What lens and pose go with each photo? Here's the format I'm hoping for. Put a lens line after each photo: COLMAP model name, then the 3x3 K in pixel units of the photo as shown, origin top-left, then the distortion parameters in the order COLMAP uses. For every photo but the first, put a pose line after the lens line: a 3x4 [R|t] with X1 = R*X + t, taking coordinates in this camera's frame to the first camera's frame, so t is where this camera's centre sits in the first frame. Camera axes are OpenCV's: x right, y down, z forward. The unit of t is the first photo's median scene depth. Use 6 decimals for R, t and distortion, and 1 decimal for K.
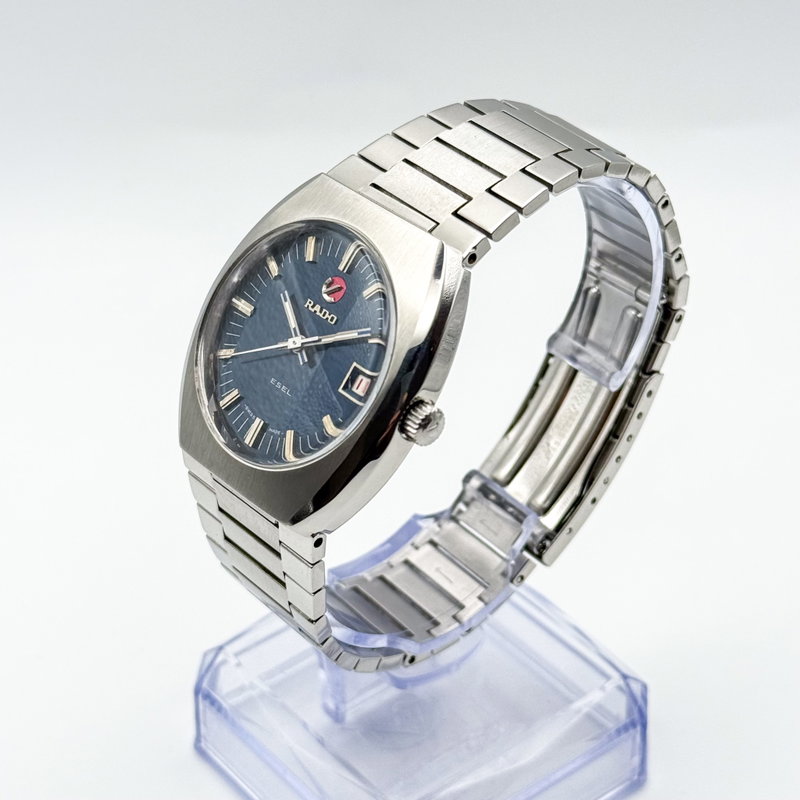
lens RADIAL K [[1941.6, 0, 400.0], [0, 1941.6, 400.0], [0, 0, 1]] dist [0.024986, -0.051441]
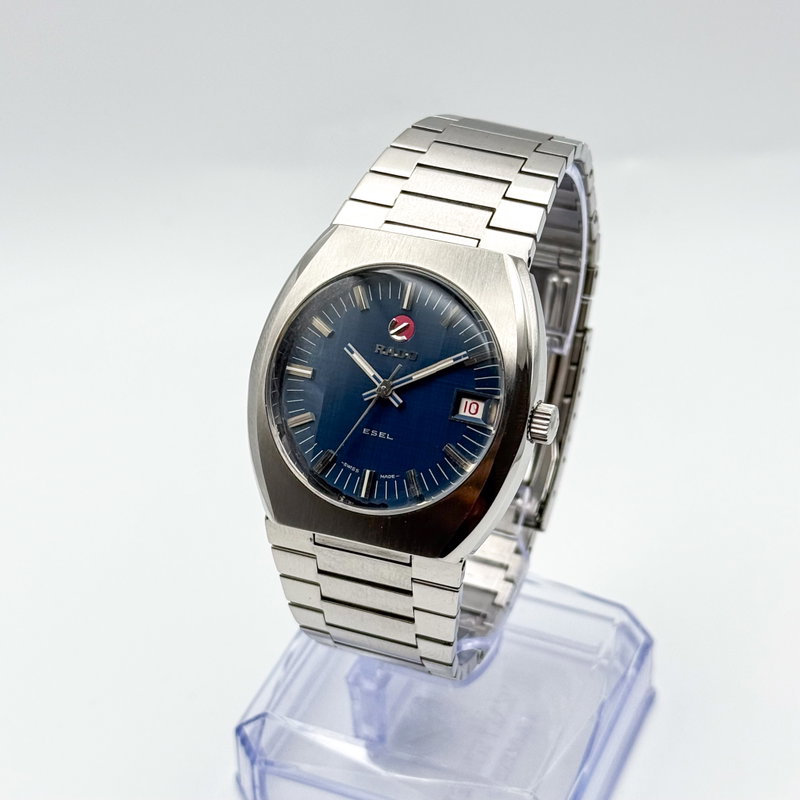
lens RADIAL K [[1941.6, 0, 400.0], [0, 1941.6, 400.0], [0, 0, 1]] dist [0.024986, -0.051441]
pose [[0.886986, -0.287846, 0.361111, -0.409170], [0.284390, 0.956573, 0.063957, -0.084757], [-0.363838, 0.045967, 0.930327, 0.041679]]
